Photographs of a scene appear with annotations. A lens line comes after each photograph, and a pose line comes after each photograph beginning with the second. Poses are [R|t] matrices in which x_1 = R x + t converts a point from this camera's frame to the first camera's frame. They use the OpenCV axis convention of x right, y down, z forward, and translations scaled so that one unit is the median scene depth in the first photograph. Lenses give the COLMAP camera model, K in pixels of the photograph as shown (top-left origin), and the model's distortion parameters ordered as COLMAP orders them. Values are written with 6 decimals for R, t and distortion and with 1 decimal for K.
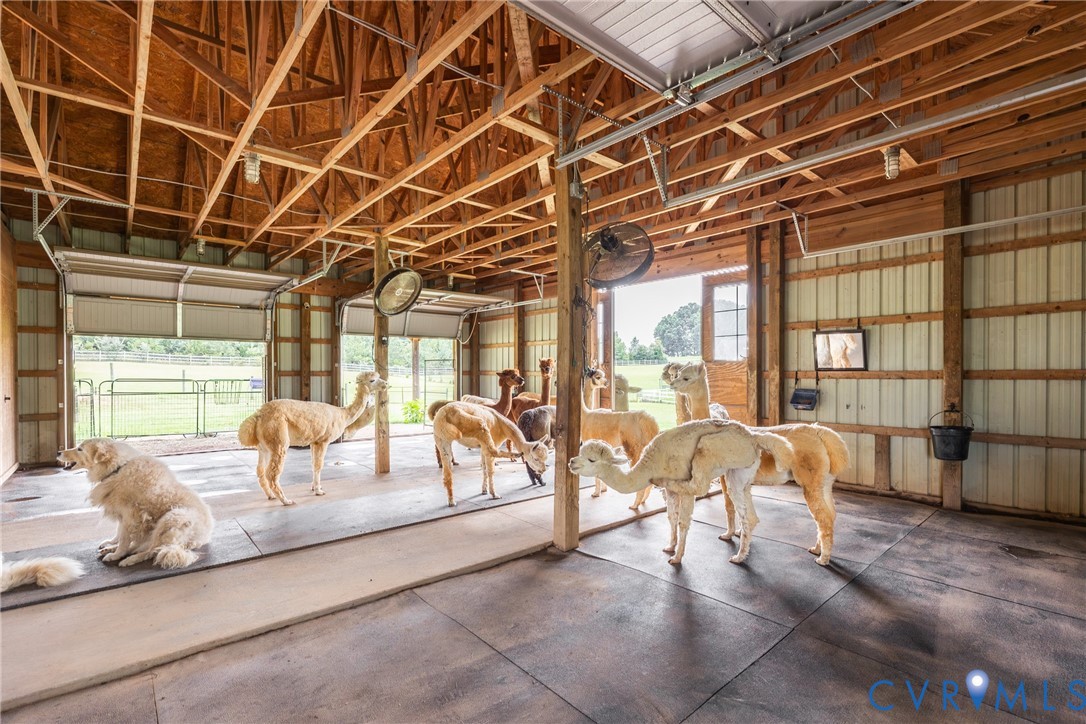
lens RADIAL K [[500.9, 0, 574.4], [0, 500.9, 379.8], [0, 0, 1]] dist [-0.002550, -0.001003]
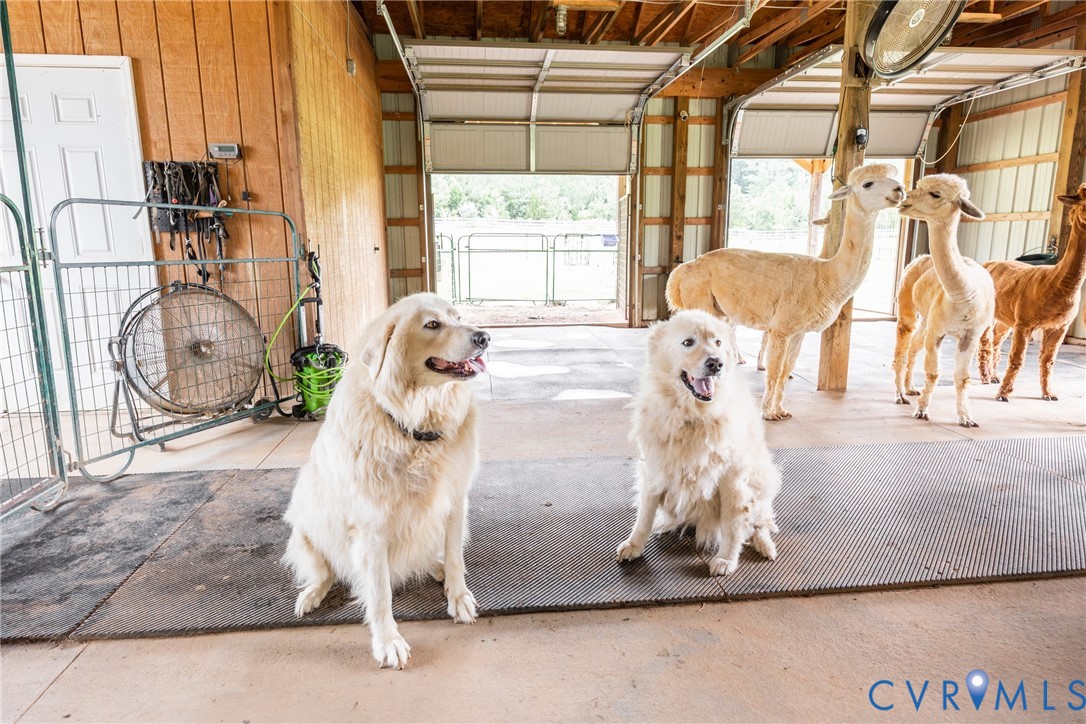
lens RADIAL K [[630.8, 0, 543.0], [0, 630.8, 362.0], [0, 0, 1]] dist [0.003071, 0.000832]
pose [[0.805200, 0.107985, -0.583088, -0.173870], [-0.000068, 0.983297, 0.182008, 0.021496], [0.593003, -0.146513, 0.791758, 0.193839]]
